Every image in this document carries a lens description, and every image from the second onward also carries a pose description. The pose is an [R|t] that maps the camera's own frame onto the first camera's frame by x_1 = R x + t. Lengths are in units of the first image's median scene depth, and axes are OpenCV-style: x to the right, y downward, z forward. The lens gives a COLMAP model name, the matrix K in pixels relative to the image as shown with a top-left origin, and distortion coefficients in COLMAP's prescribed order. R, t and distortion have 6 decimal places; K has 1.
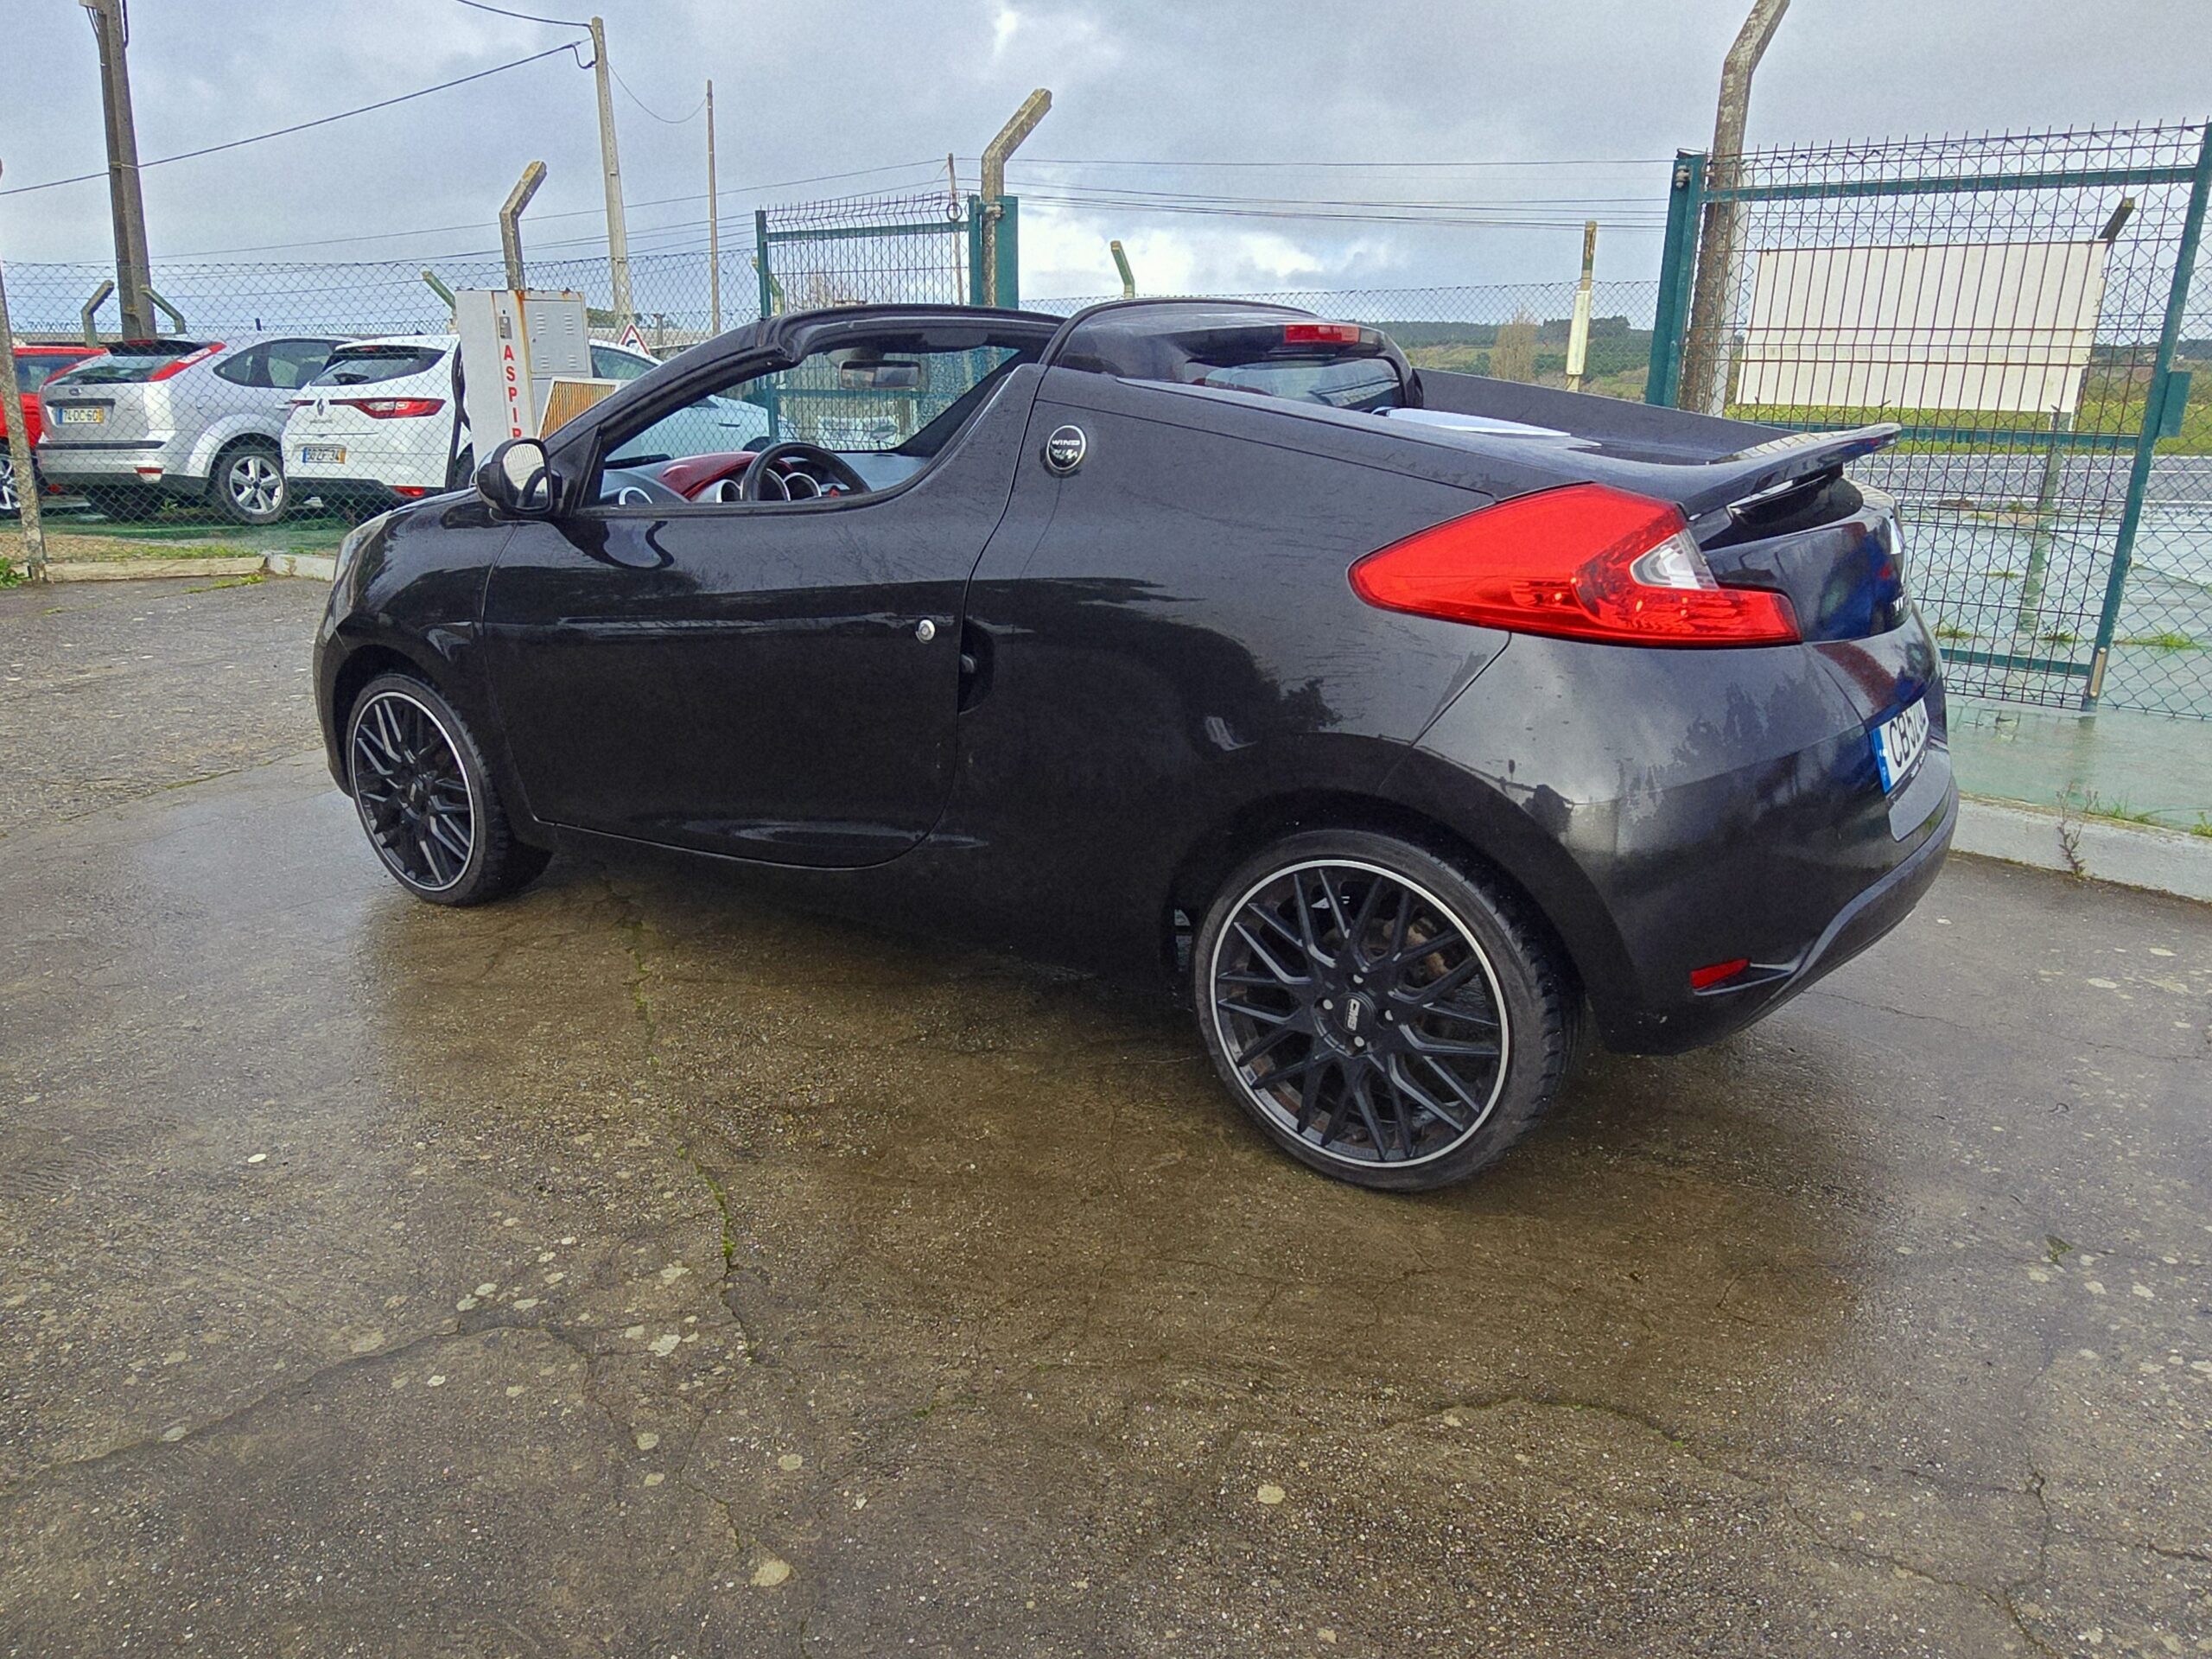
lens RADIAL K [[1489.7, 0, 1099.1], [0, 1489.7, 821.8], [0, 0, 1]] dist [0.003210, -0.005098]
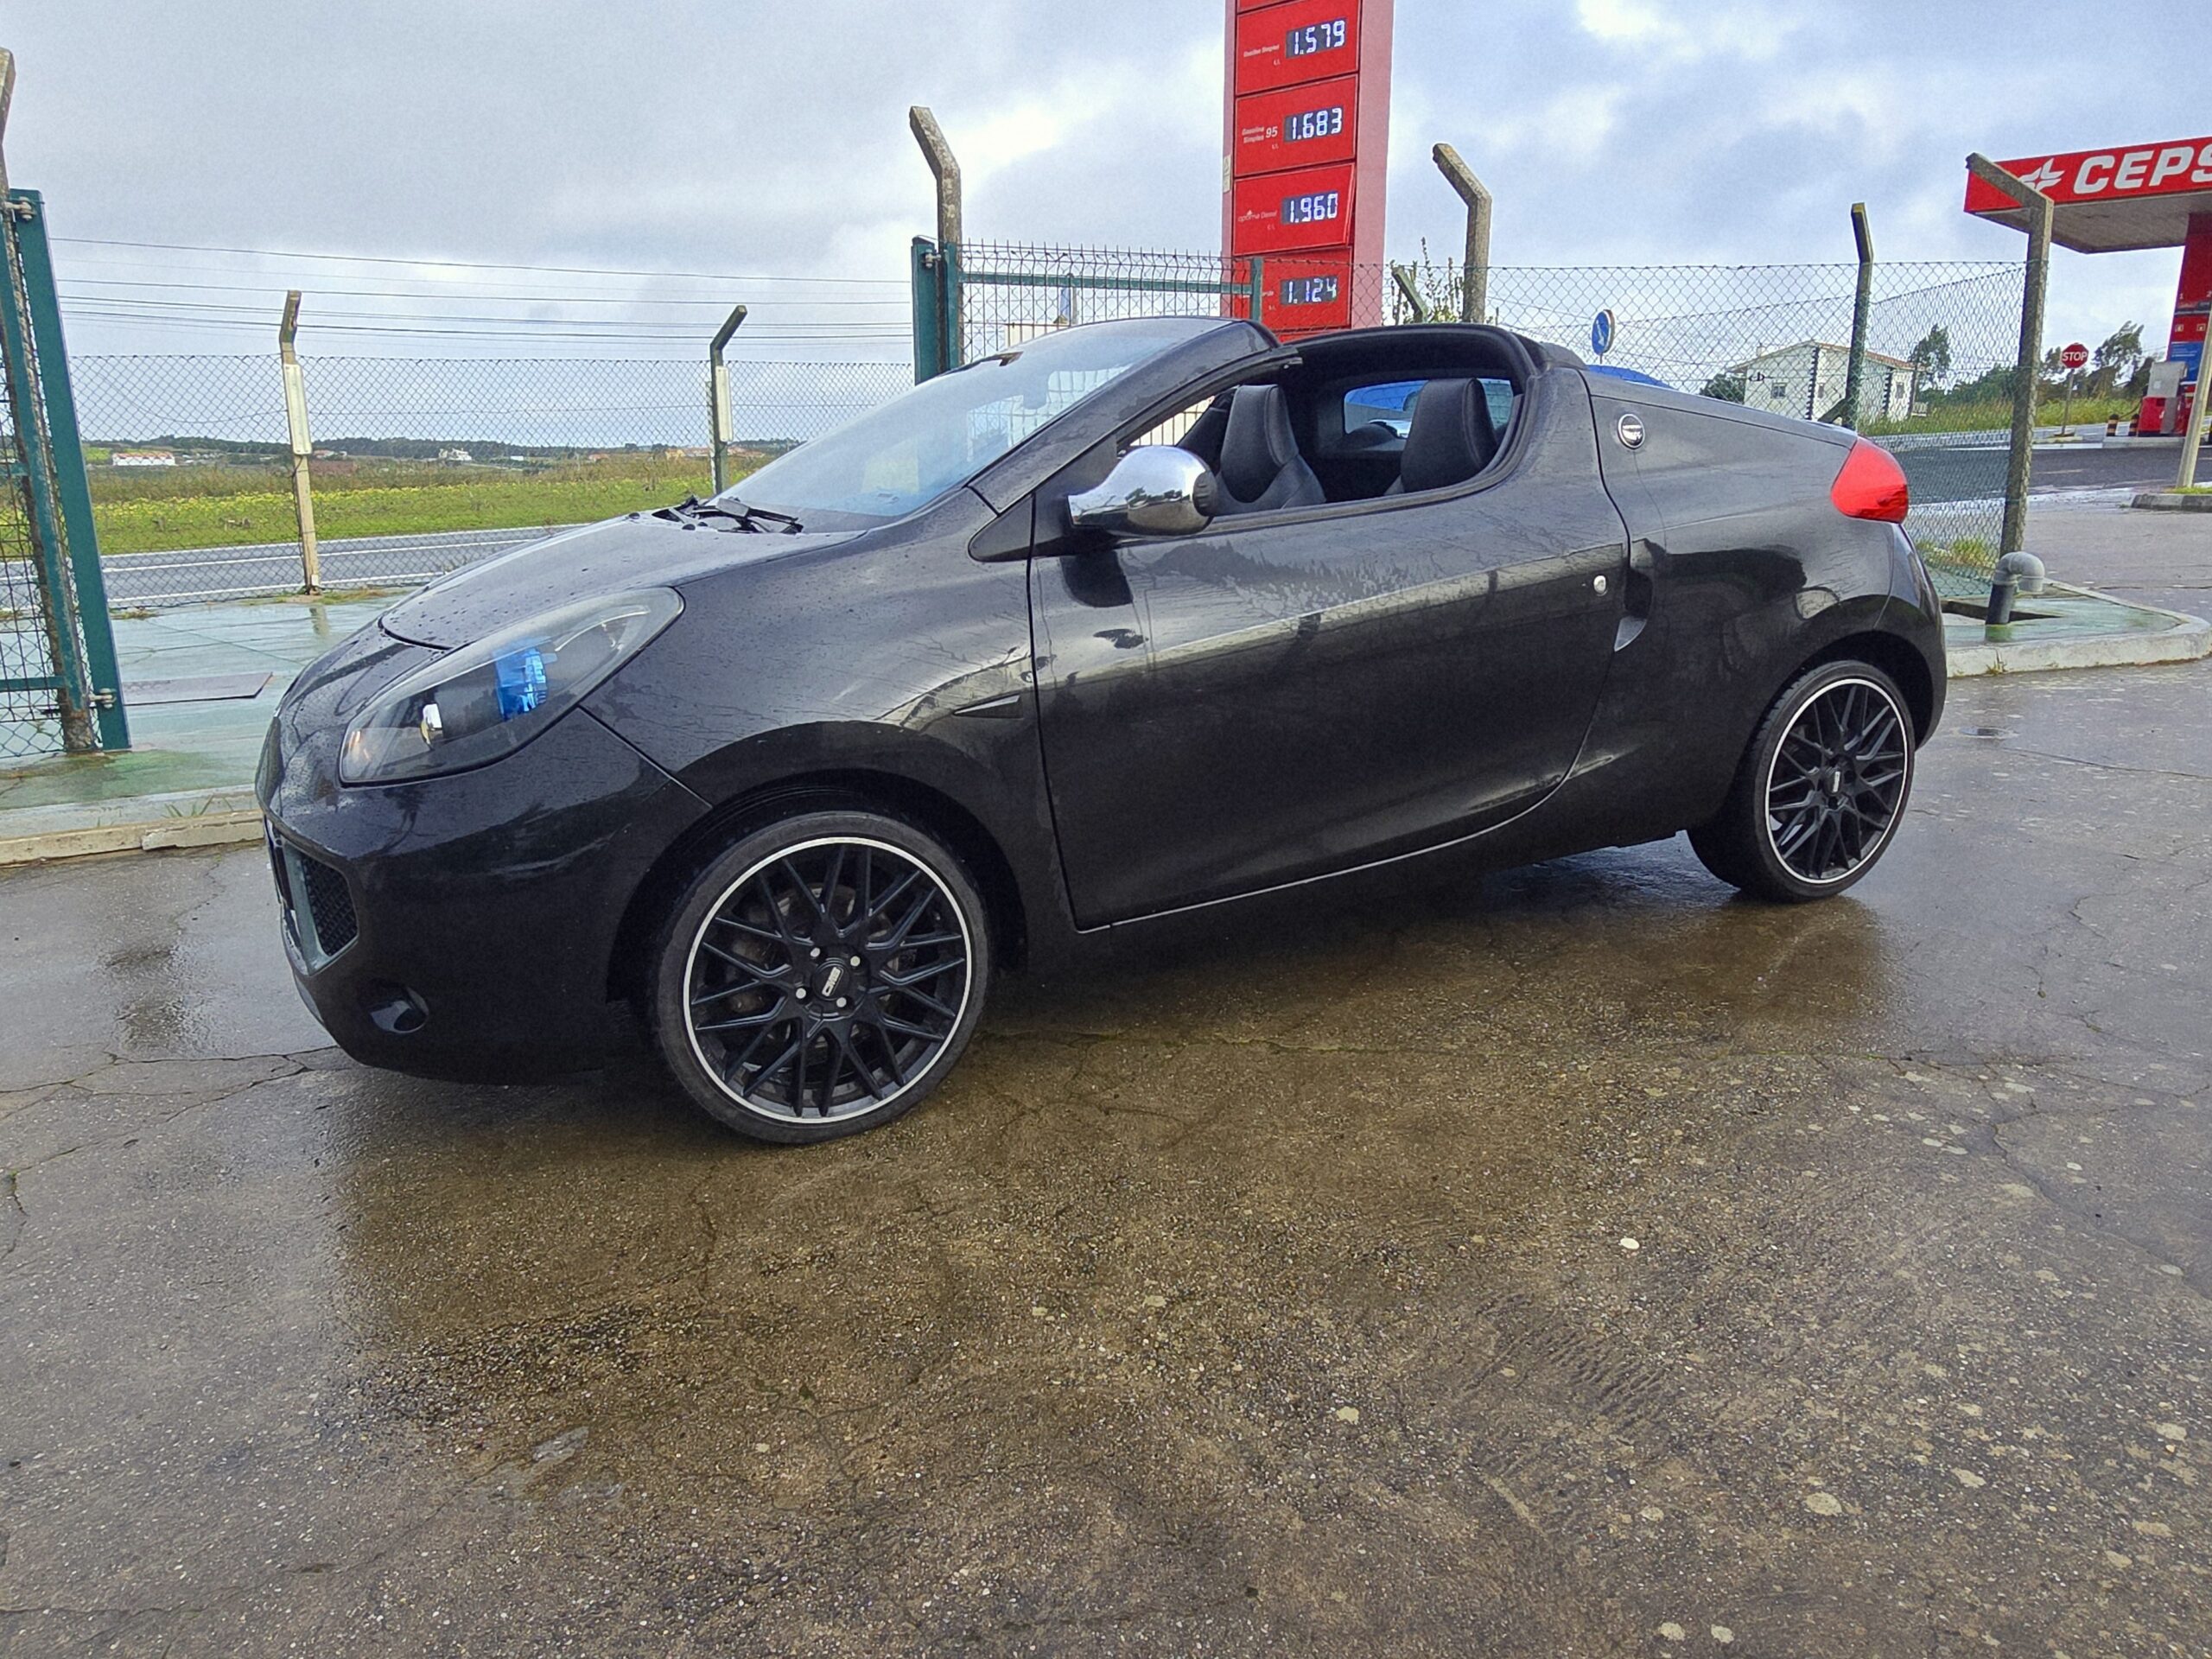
lens RADIAL K [[1489.7, 0, 1099.1], [0, 1489.7, 821.8], [0, 0, 1]] dist [0.003210, -0.005098]
pose [[0.481292, -0.224792, 0.847247, -1.274483], [0.276979, 0.956037, 0.096314, -0.161484], [-0.831650, 0.188314, 0.522395, 0.696426]]
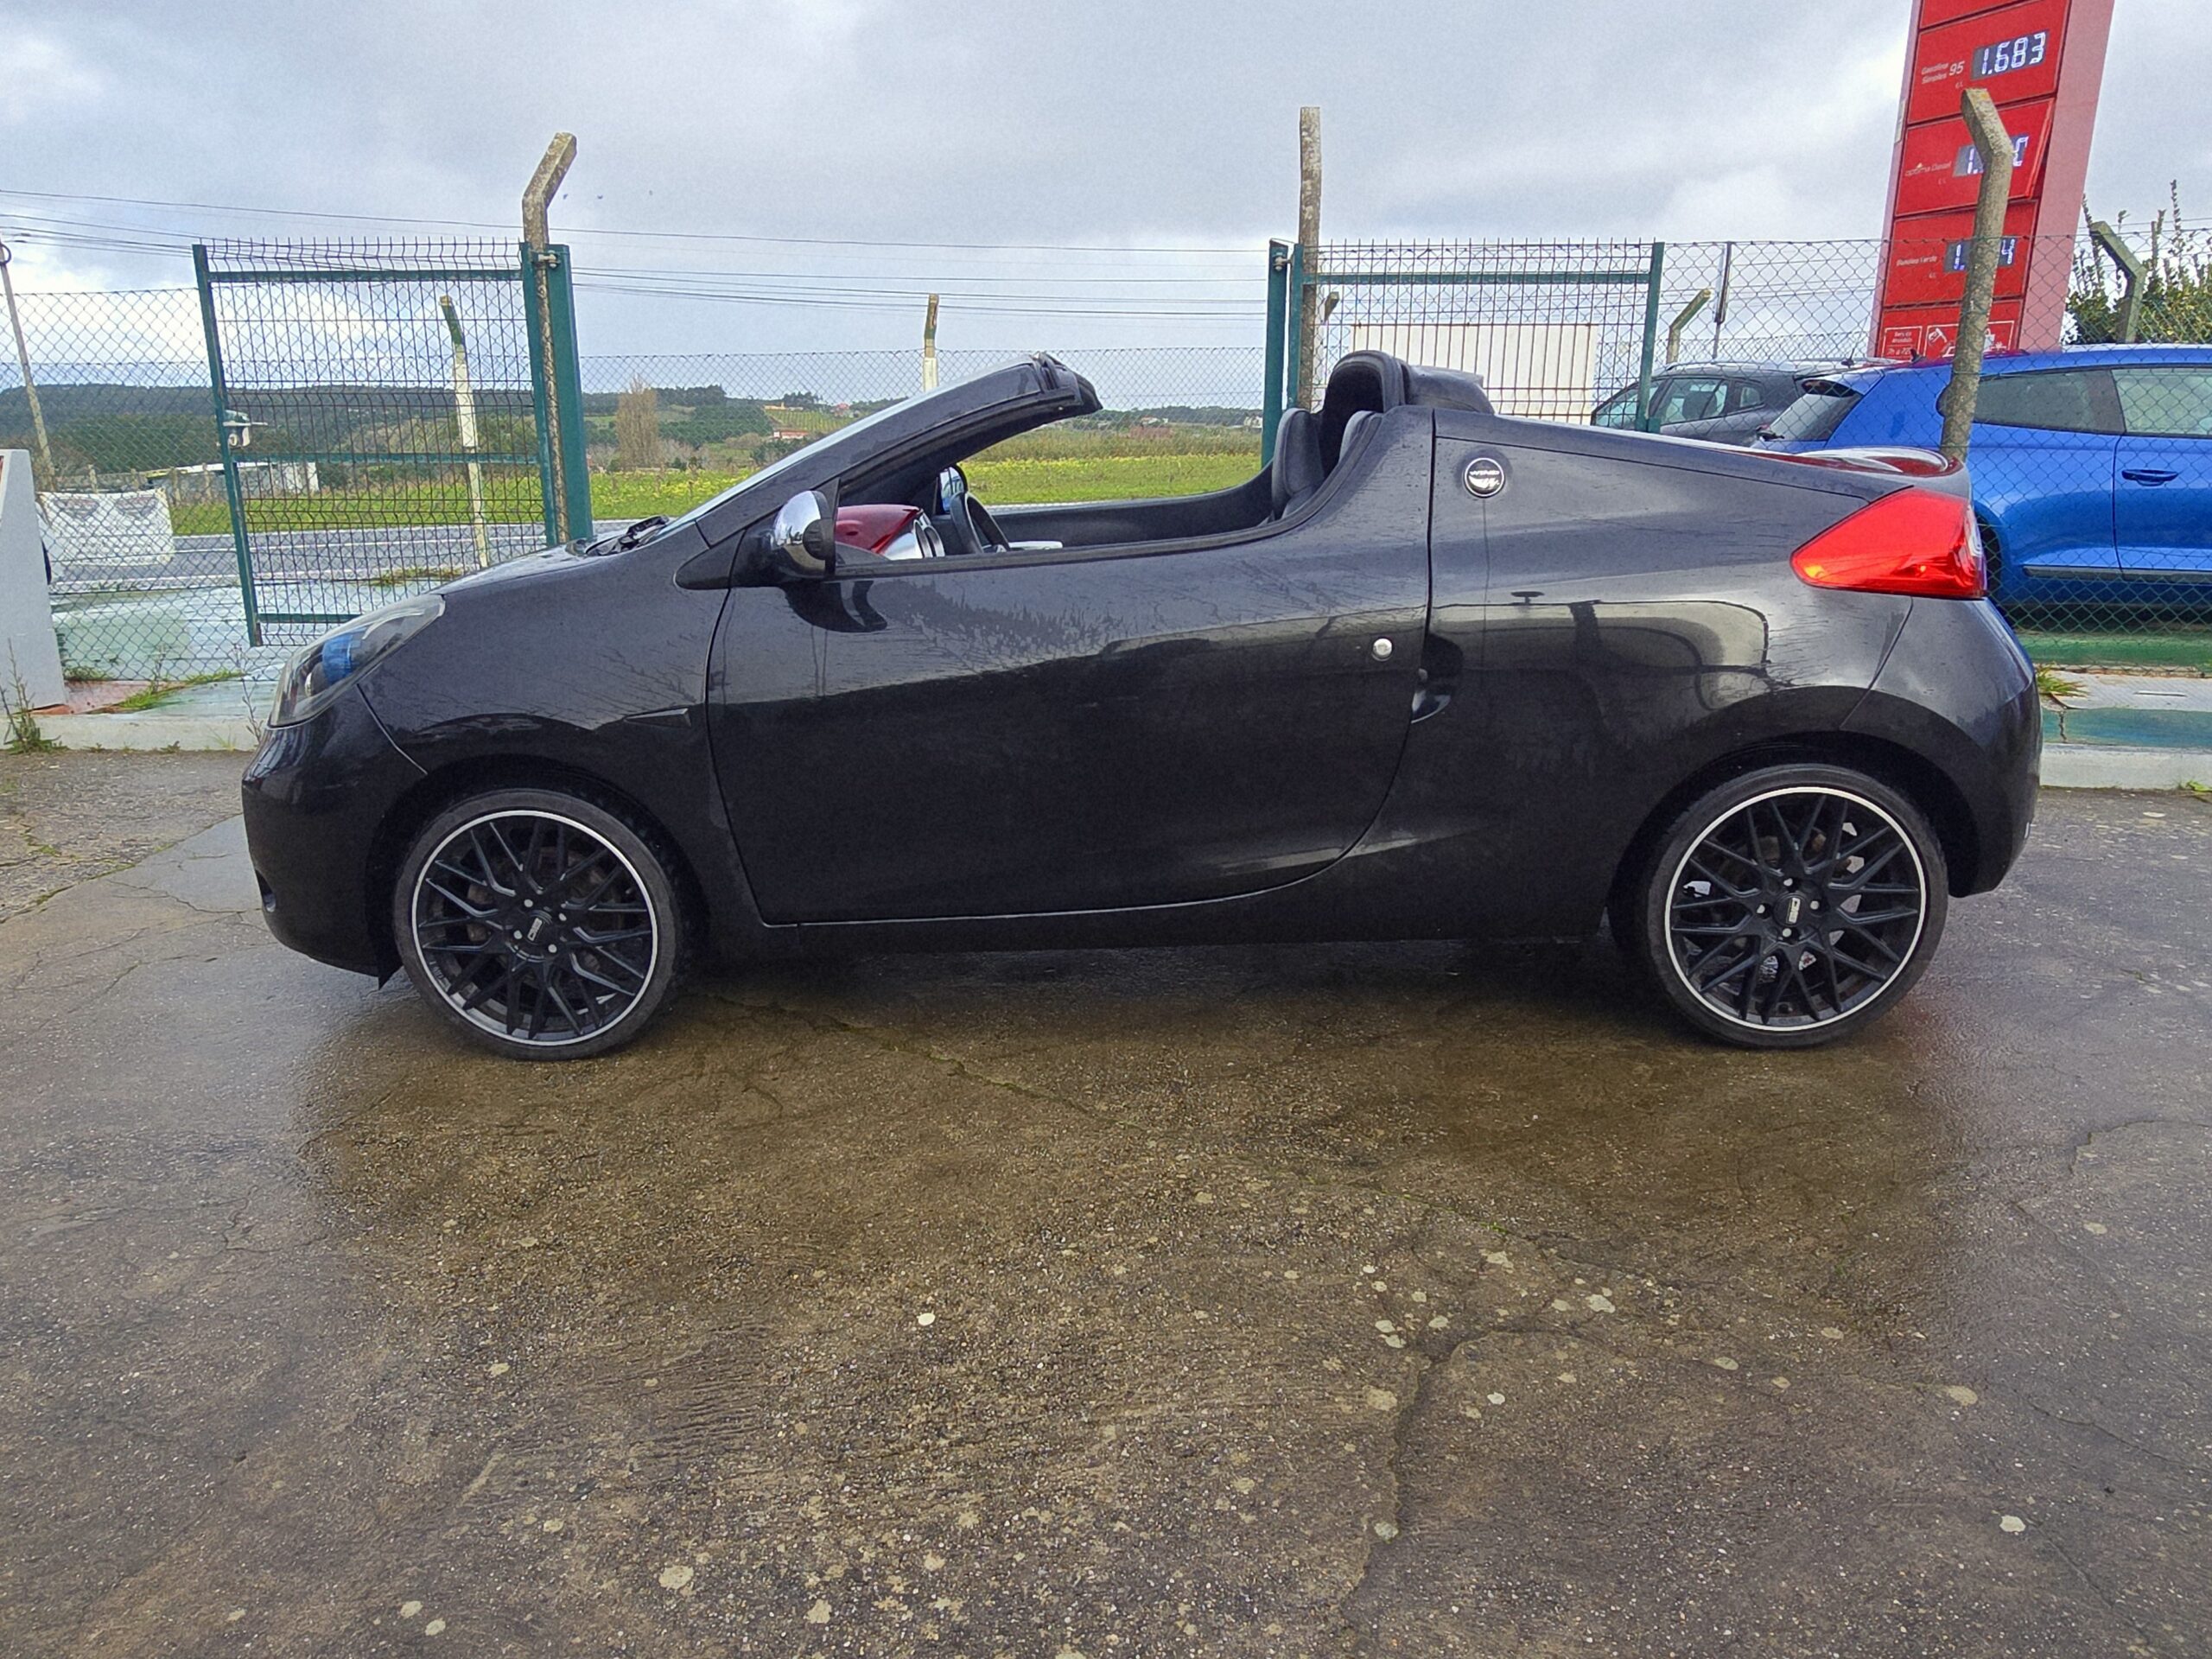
lens RADIAL K [[1489.7, 0, 1099.1], [0, 1489.7, 821.8], [0, 0, 1]] dist [0.003210, -0.005098]
pose [[0.845230, -0.144595, 0.514469, -0.808179], [0.165964, 0.986122, 0.004492, -0.040543], [-0.507979, 0.081587, 0.857497, 0.174393]]
